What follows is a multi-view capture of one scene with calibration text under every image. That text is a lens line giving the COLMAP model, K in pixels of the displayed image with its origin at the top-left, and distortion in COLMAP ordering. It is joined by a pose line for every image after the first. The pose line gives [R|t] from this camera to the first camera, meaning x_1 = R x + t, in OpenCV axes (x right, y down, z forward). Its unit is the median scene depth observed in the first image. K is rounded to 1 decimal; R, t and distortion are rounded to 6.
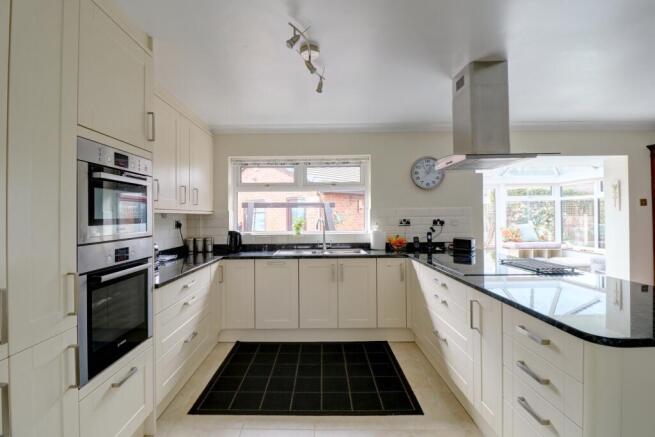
lens RADIAL K [[316.8, 0, 313.7], [0, 316.8, 213.2], [0, 0, 1]] dist [-0.009634, -0.001319]
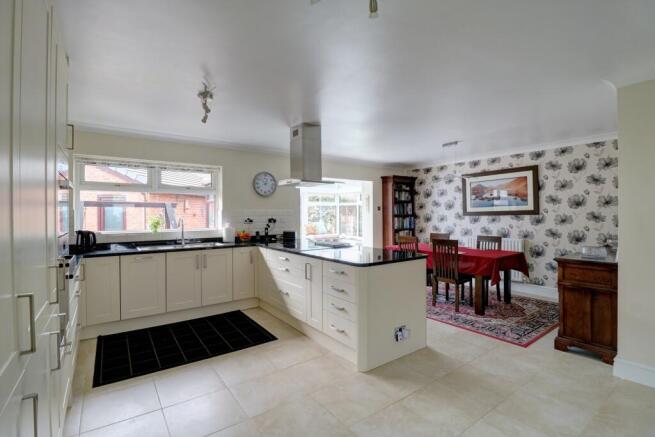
lens RADIAL K [[307.9, 0, 329.5], [0, 307.9, 214.4], [0, 0, 1]] dist [-0.001191, -0.000339]
pose [[0.799590, 0.006137, 0.600514, -0.210361], [-0.008329, 0.999965, 0.000872, -0.000940], [-0.600488, -0.005699, 0.799614, -0.222449]]
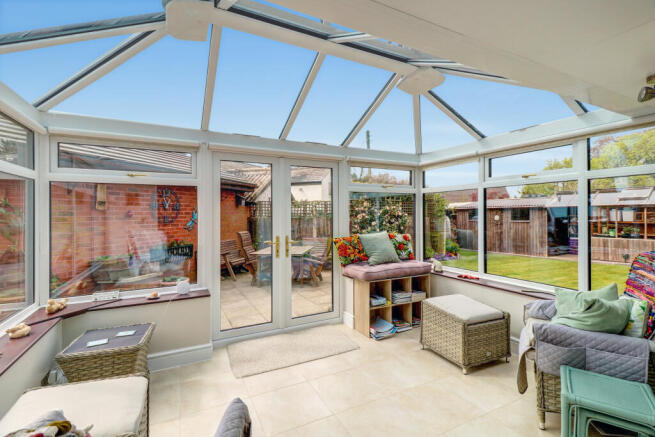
lens RADIAL K [[307.9, 0, 329.5], [0, 307.9, 214.4], [0, 0, 1]] dist [-0.001191, -0.000339]
pose [[0.885276, 0.003797, 0.465050, 0.580065], [-0.006231, 0.999974, 0.003697, 0.002089], [-0.465023, -0.006170, 0.885277, 0.943104]]
